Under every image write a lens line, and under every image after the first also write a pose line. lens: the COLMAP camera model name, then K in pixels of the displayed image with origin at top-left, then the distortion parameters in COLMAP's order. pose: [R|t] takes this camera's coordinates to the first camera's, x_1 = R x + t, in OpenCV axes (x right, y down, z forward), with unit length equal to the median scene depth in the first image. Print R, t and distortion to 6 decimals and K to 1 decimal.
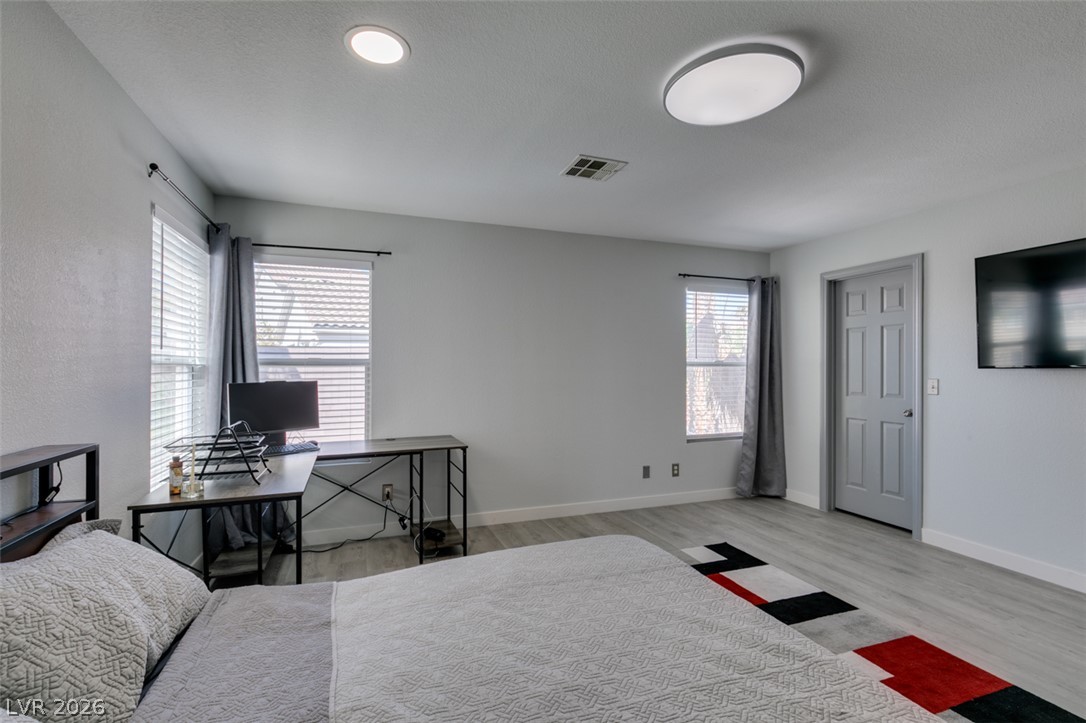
lens RADIAL K [[486.5, 0, 544.0], [0, 486.5, 366.4], [0, 0, 1]] dist [0.001124, -0.000158]
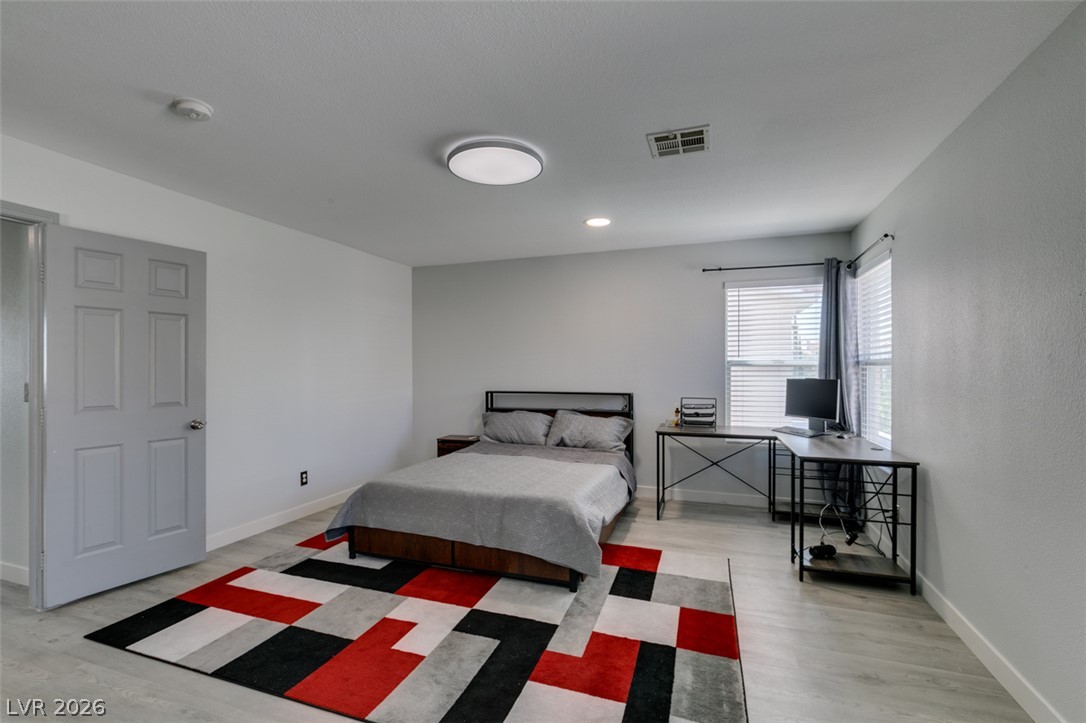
lens RADIAL K [[486.5, 0, 539.6], [0, 486.5, 366.4], [0, 0, 1]] dist [0.001124, -0.000158]
pose [[-0.642748, -0.001026, -0.766077, 0.688108], [0.003340, 0.999986, -0.004142, 0.001676], [0.766071, -0.005221, -0.642735, 1.004321]]
